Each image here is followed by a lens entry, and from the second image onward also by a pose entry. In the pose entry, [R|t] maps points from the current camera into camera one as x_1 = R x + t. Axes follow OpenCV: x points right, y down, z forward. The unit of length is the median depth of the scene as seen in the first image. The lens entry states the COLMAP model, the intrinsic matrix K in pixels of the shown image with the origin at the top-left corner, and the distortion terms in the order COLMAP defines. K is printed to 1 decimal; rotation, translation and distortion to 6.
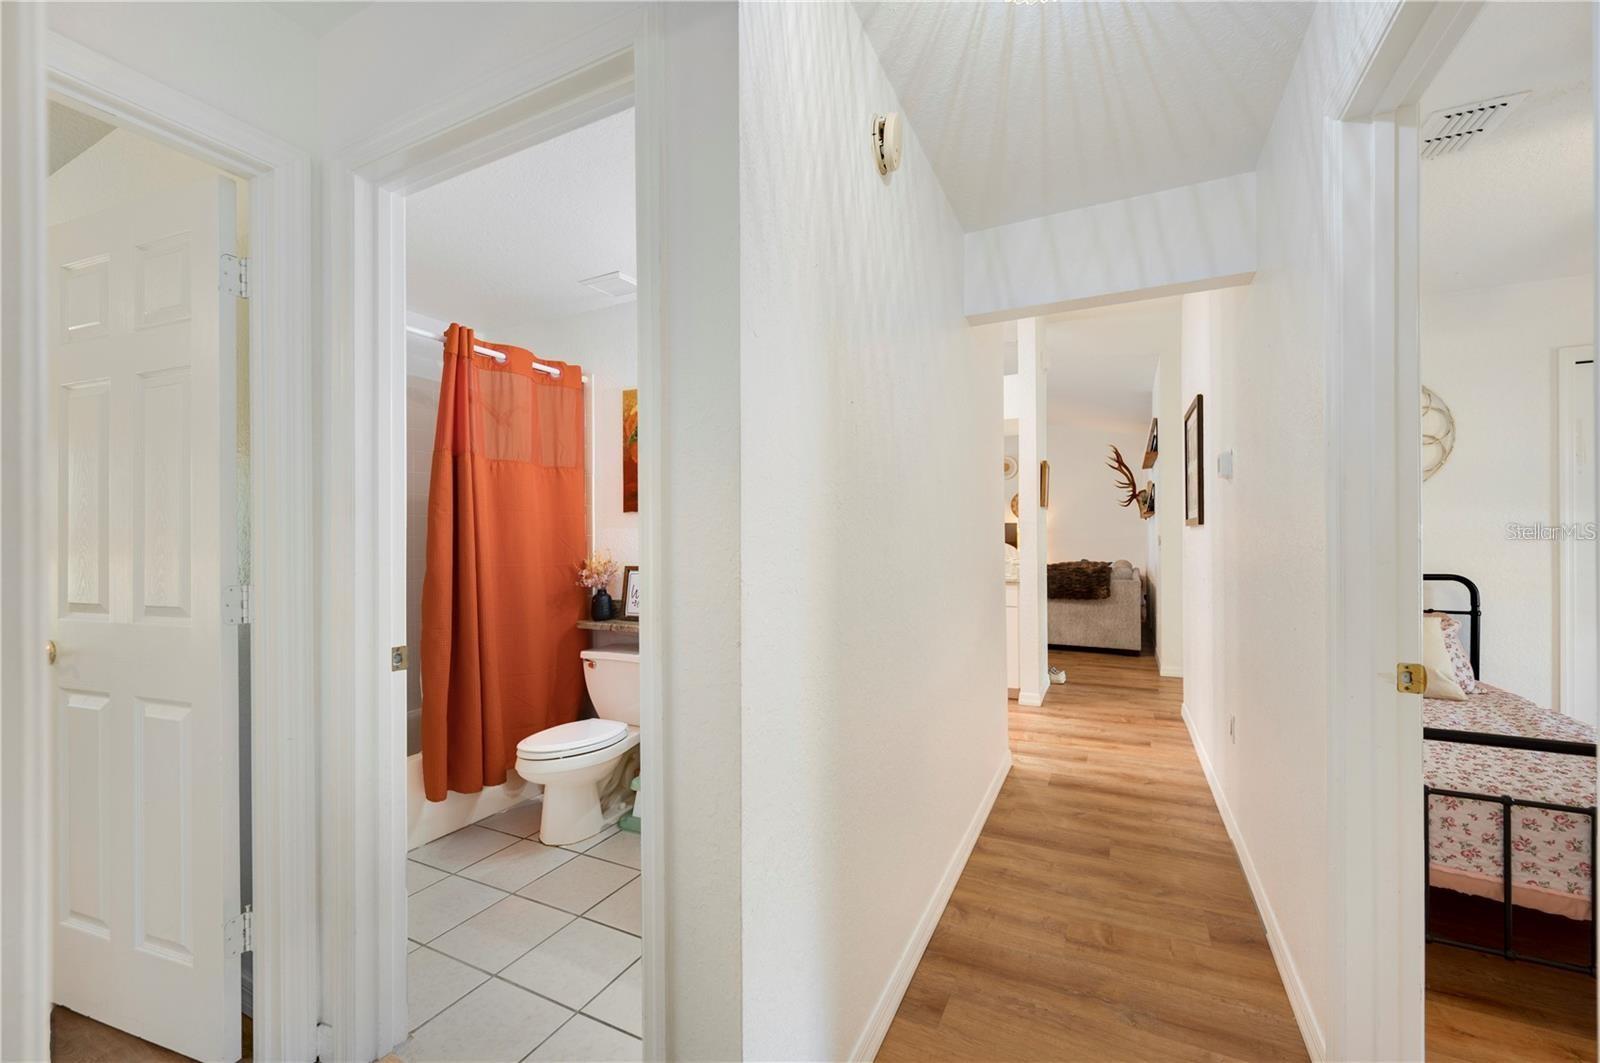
lens RADIAL K [[643.2, 0, 803.8], [0, 643.2, 540.7], [0, 0, 1]] dist [0.000460, 0.000246]
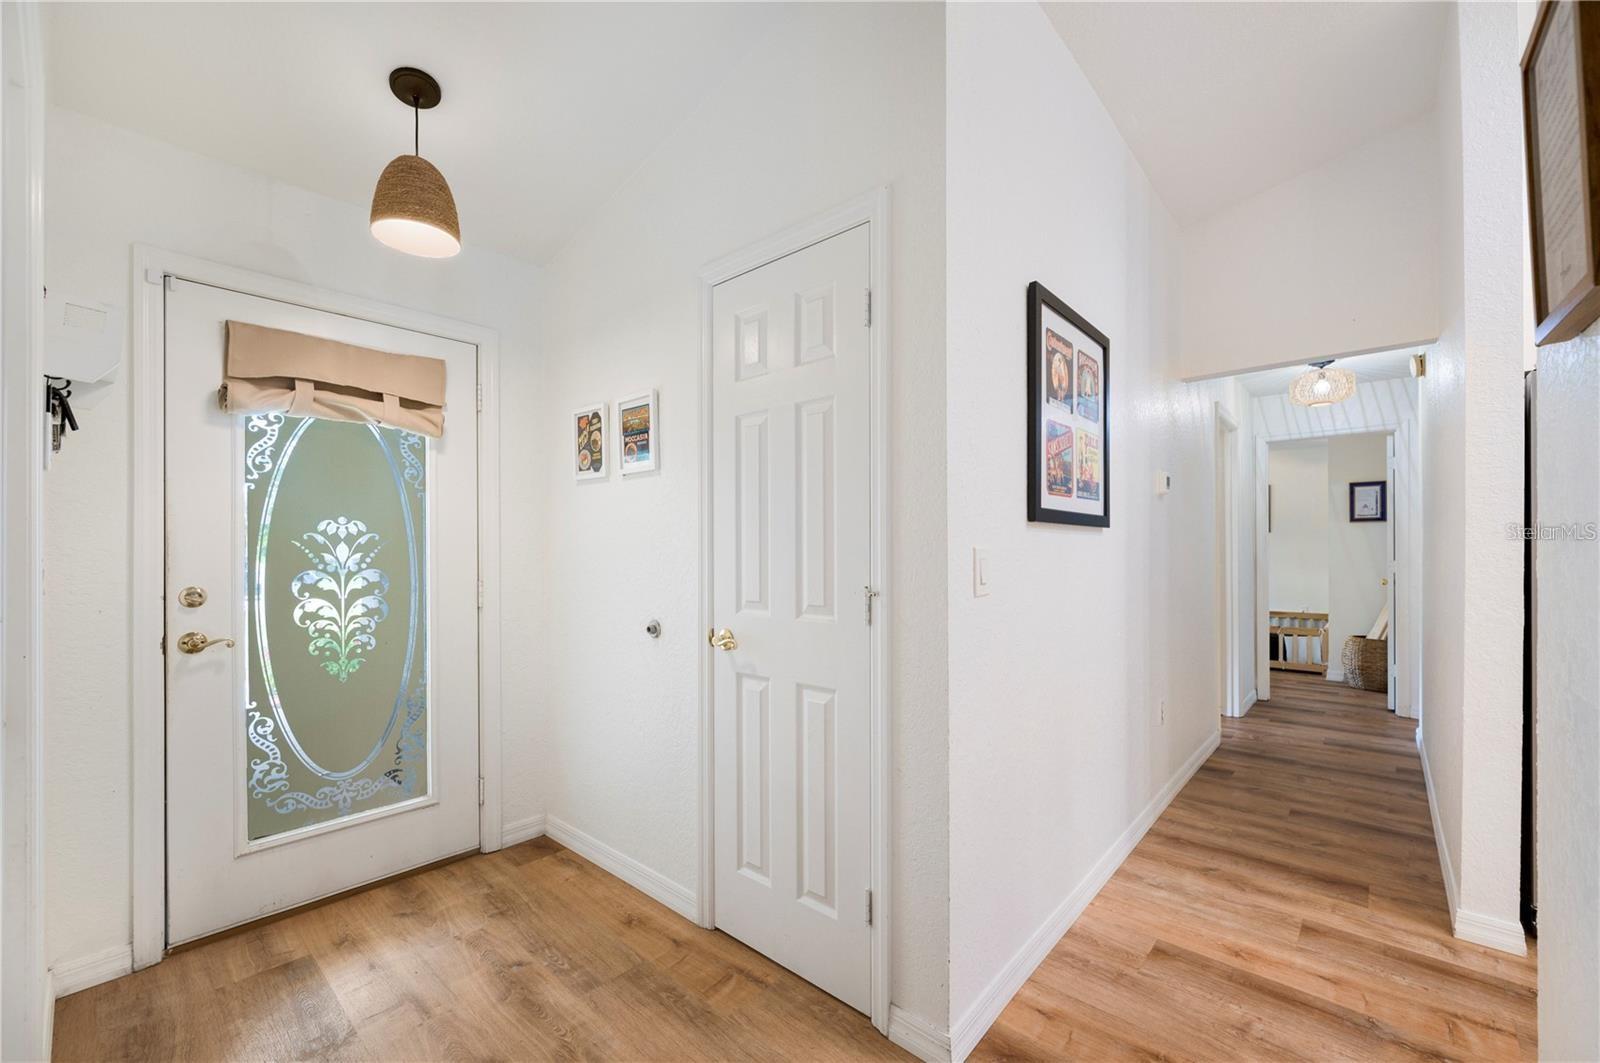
lens RADIAL K [[643.2, 0, 803.8], [0, 643.2, 540.7], [0, 0, 1]] dist [0.000460, 0.000246]
pose [[-0.961379, 0.008306, 0.275102, 0.843306], [0.006568, 0.999952, -0.007240, -0.011607], [-0.275149, -0.005154, -0.961388, 2.003820]]
